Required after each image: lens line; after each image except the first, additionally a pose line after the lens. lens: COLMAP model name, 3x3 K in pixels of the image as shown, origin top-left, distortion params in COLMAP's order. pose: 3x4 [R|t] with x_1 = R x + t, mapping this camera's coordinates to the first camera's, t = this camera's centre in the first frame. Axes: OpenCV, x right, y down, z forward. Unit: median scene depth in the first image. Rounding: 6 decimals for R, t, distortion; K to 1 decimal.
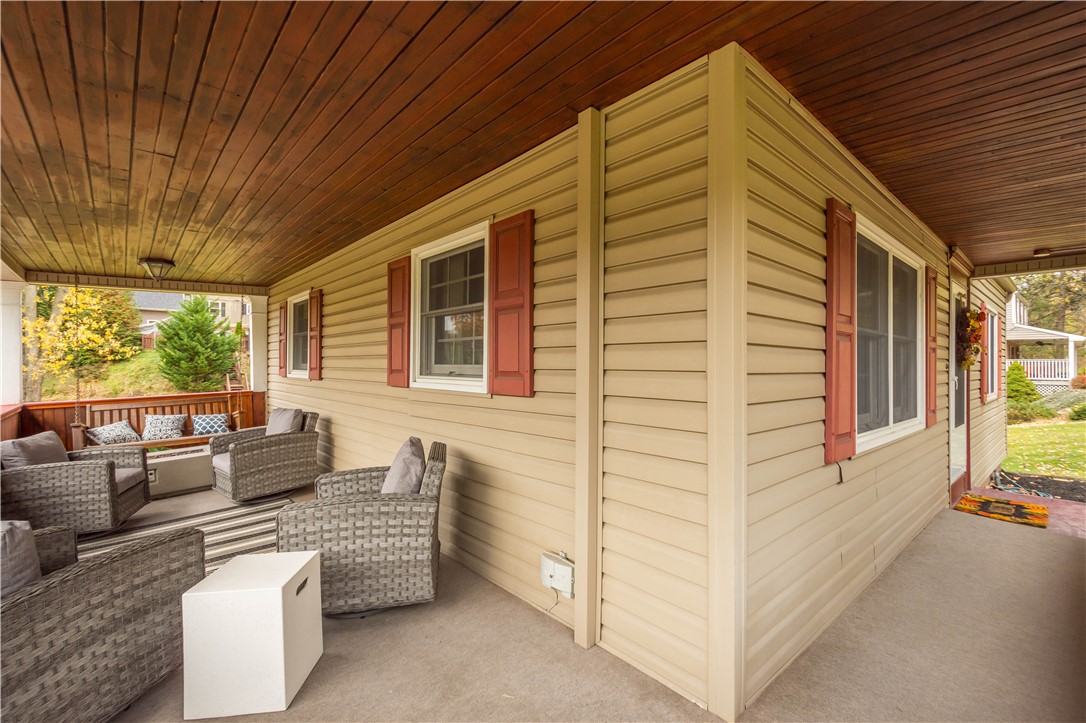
lens RADIAL K [[474.8, 0, 549.9], [0, 474.8, 359.0], [0, 0, 1]] dist [0.005228, 0.000178]
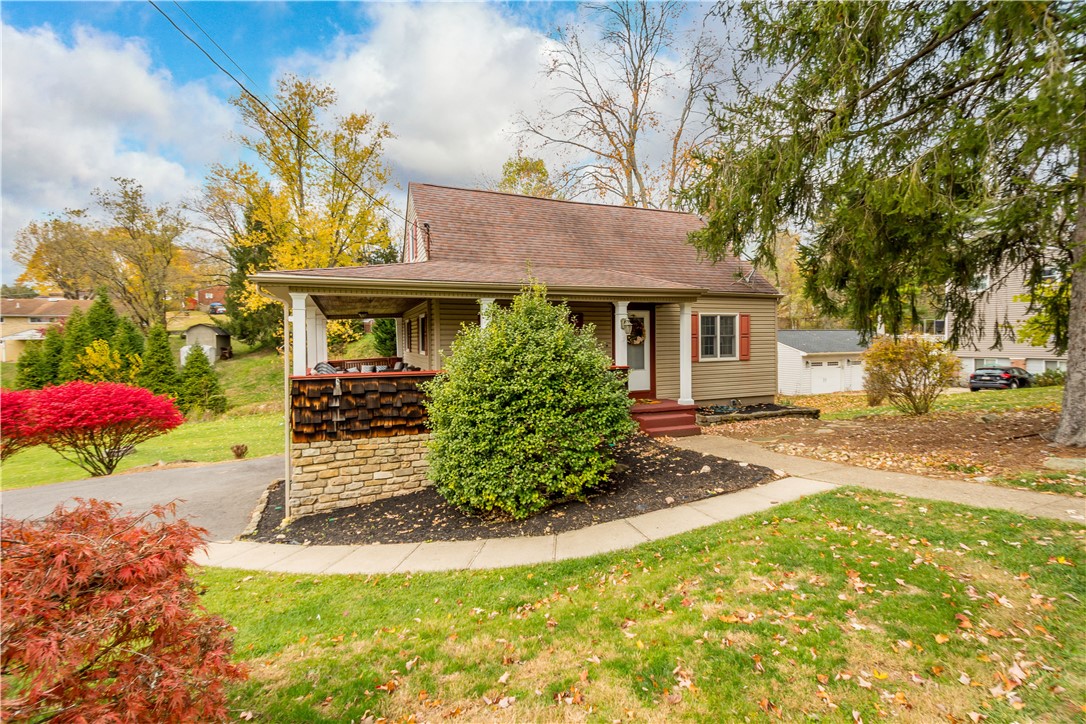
lens RADIAL K [[474.8, 0, 548.4], [0, 474.8, 355.0], [0, 0, 1]] dist [0.005228, 0.000178]
pose [[0.941519, -0.003425, -0.336941, 2.319614], [0.019619, 0.998809, 0.044667, -0.093371], [0.336387, -0.048665, 0.940466, -2.582338]]
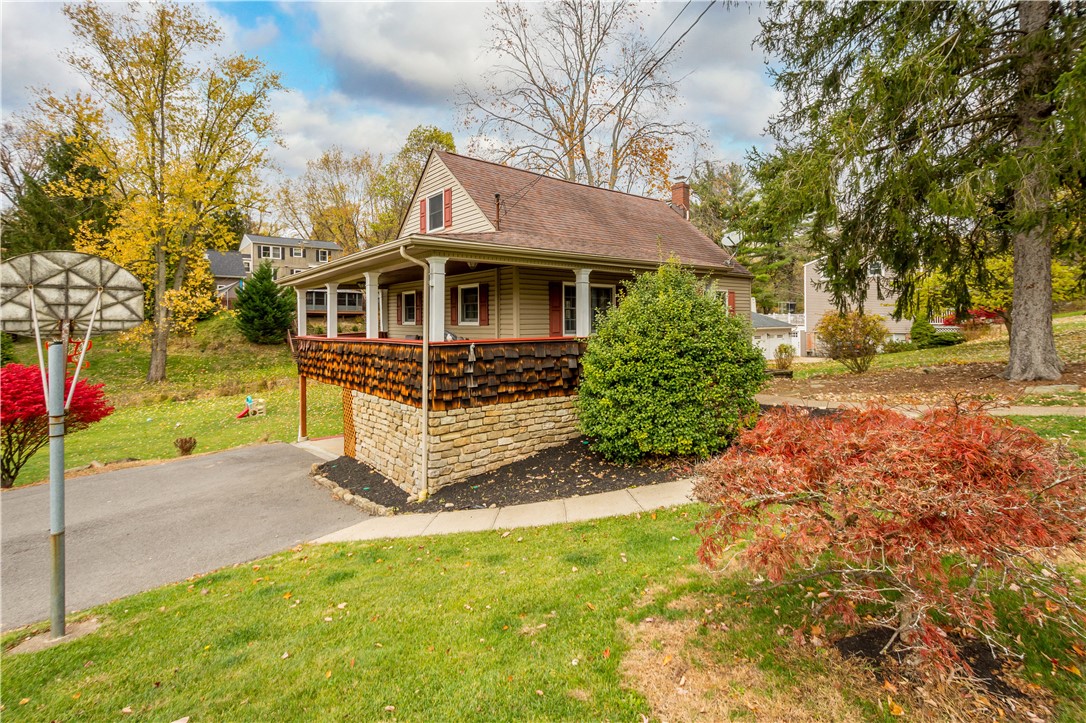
lens RADIAL K [[494.7, 0, 544.4], [0, 494.7, 320.5], [0, 0, 1]] dist [0.001806, 0.000626]
pose [[0.998612, -0.012611, -0.051143, 0.660502], [0.013435, 0.999785, 0.015801, -0.029244], [0.050933, -0.016466, 0.998566, -3.287050]]
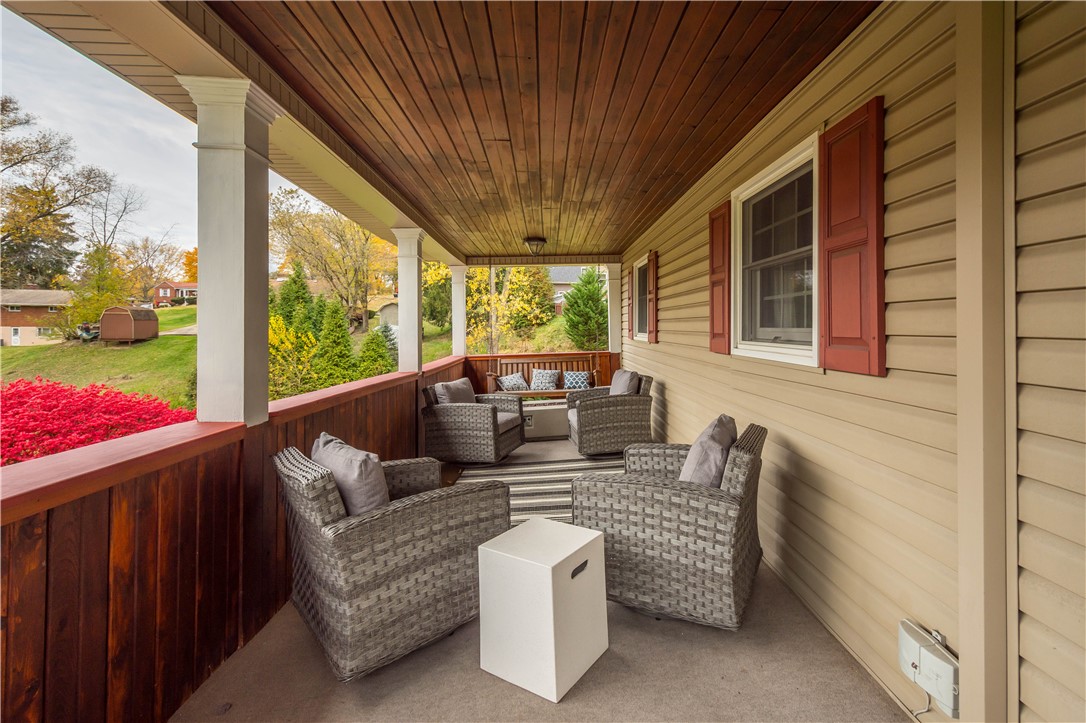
lens RADIAL K [[497.3, 0, 585.9], [0, 497.3, 317.2], [0, 0, 1]] dist [0.005285, -0.000085]
pose [[0.793452, -0.008554, -0.608572, 0.052591], [0.001872, 0.999931, -0.011614, 0.003506], [0.608630, 0.008076, 0.793413, 0.172917]]
